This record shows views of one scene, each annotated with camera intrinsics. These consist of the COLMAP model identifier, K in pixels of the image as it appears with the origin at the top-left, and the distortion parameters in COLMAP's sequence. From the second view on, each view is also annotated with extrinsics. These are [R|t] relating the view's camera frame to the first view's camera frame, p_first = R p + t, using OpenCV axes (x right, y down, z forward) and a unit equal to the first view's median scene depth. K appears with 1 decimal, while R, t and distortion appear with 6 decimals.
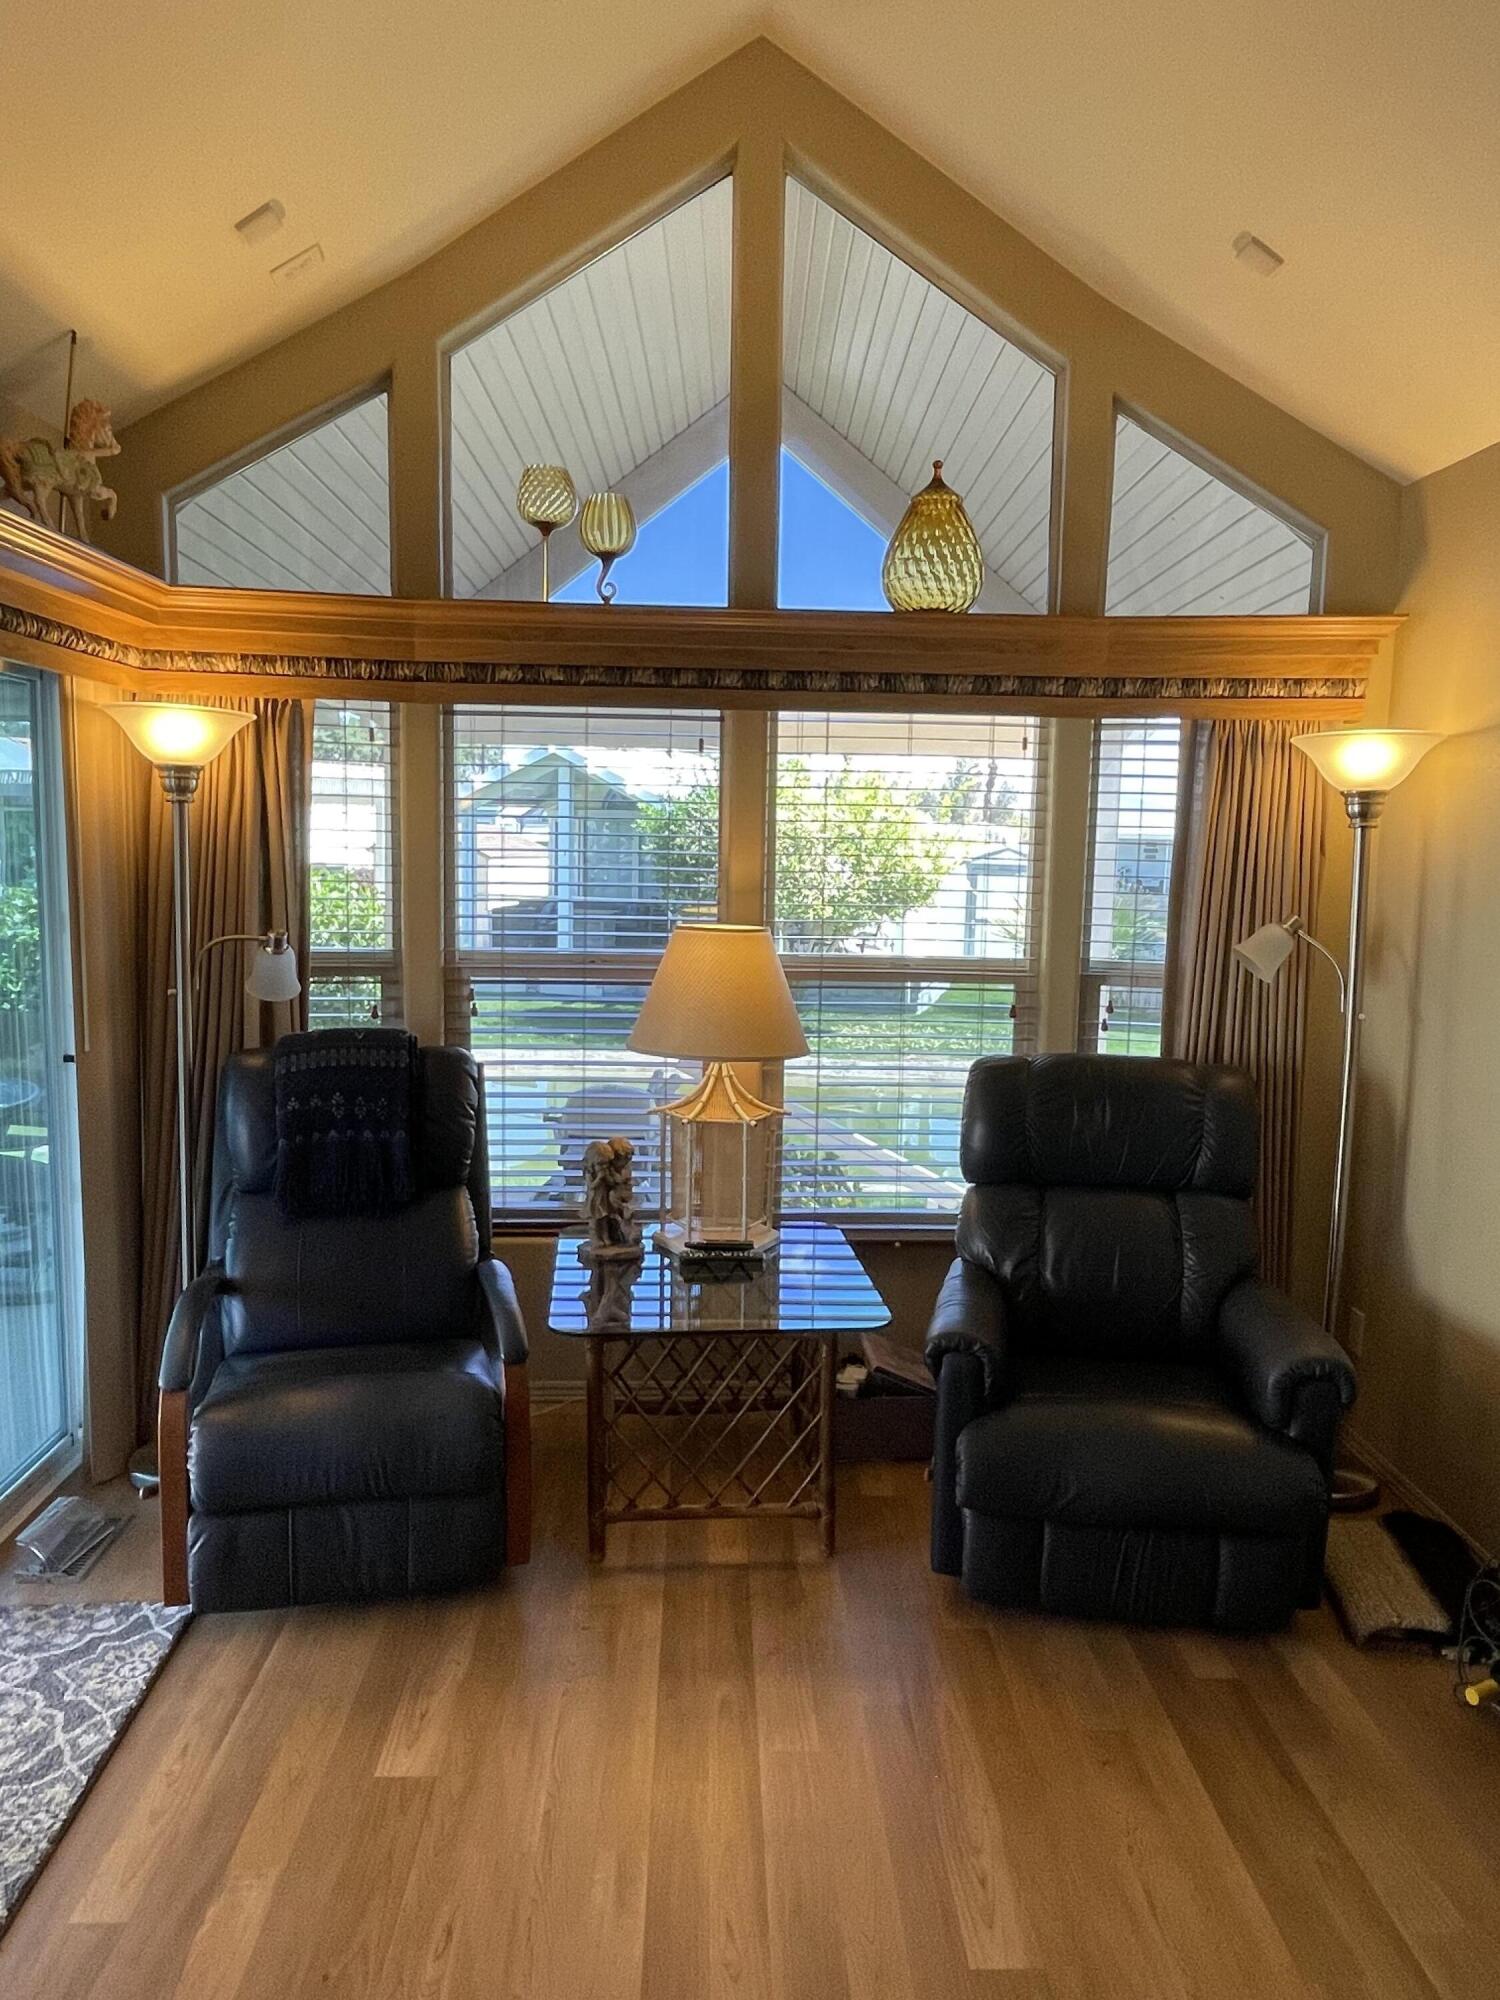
lens RADIAL K [[1368.7, 0, 750.0], [0, 1368.7, 1000.0], [0, 0, 1]] dist [-0.000297, -0.000059]
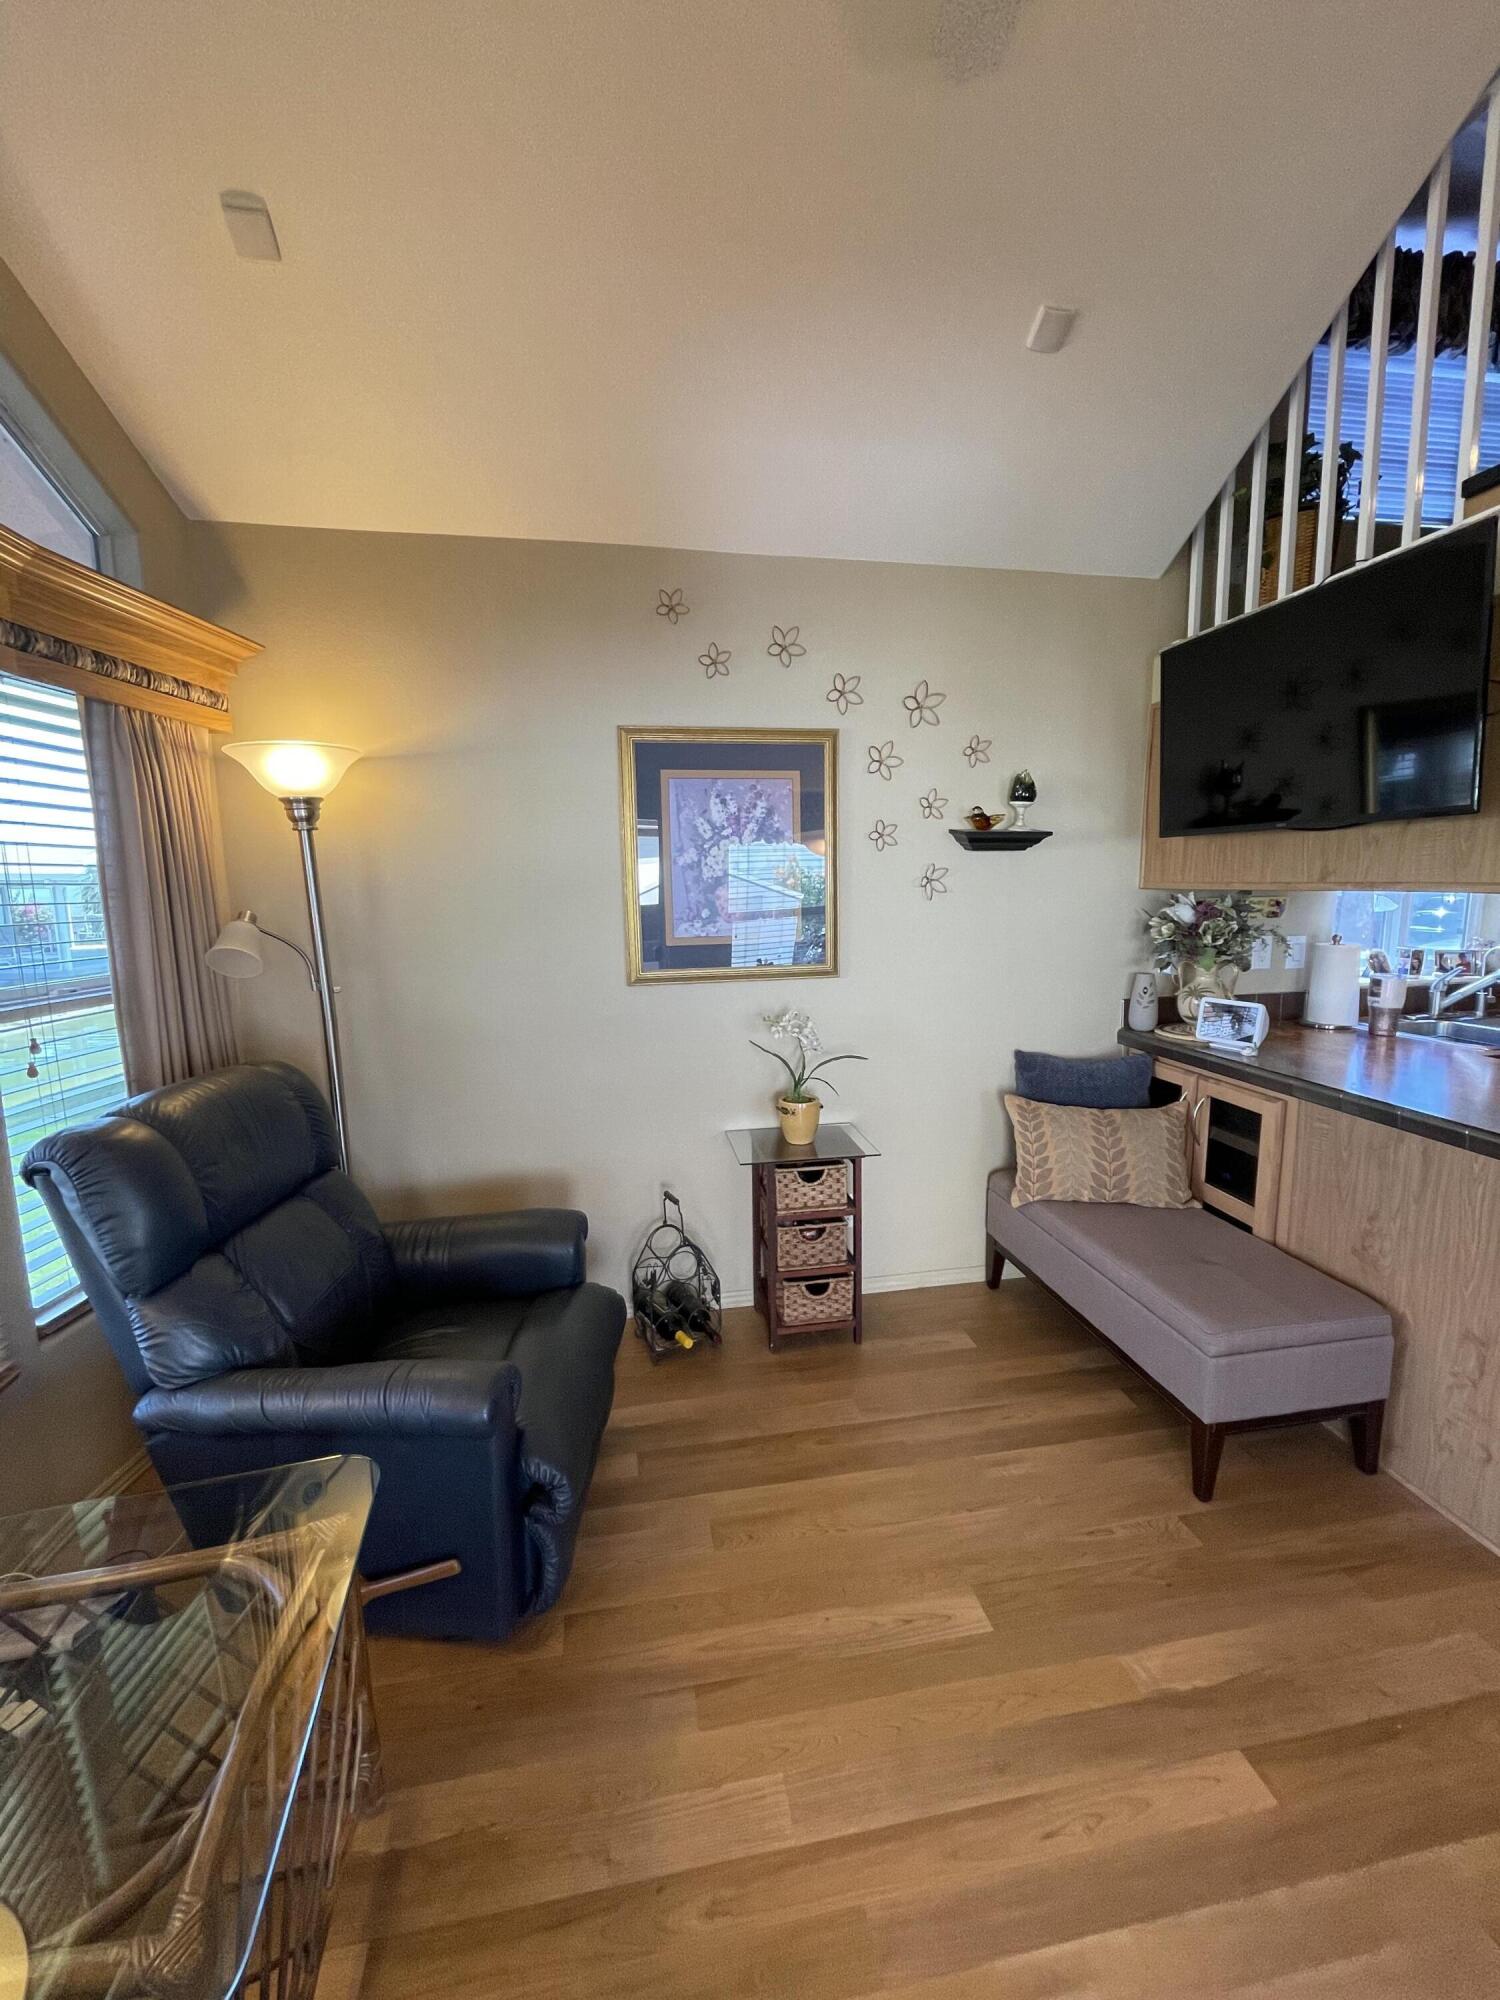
lens RADIAL K [[818.6, 0, 750.0], [0, 818.6, 1000.0], [0, 0, 1]] dist [0.001537, -0.000404]
pose [[-0.137959, -0.161550, 0.977174, -0.303580], [0.136495, 0.974093, 0.180311, -0.059138], [-0.980987, 0.158255, -0.112334, 0.727869]]
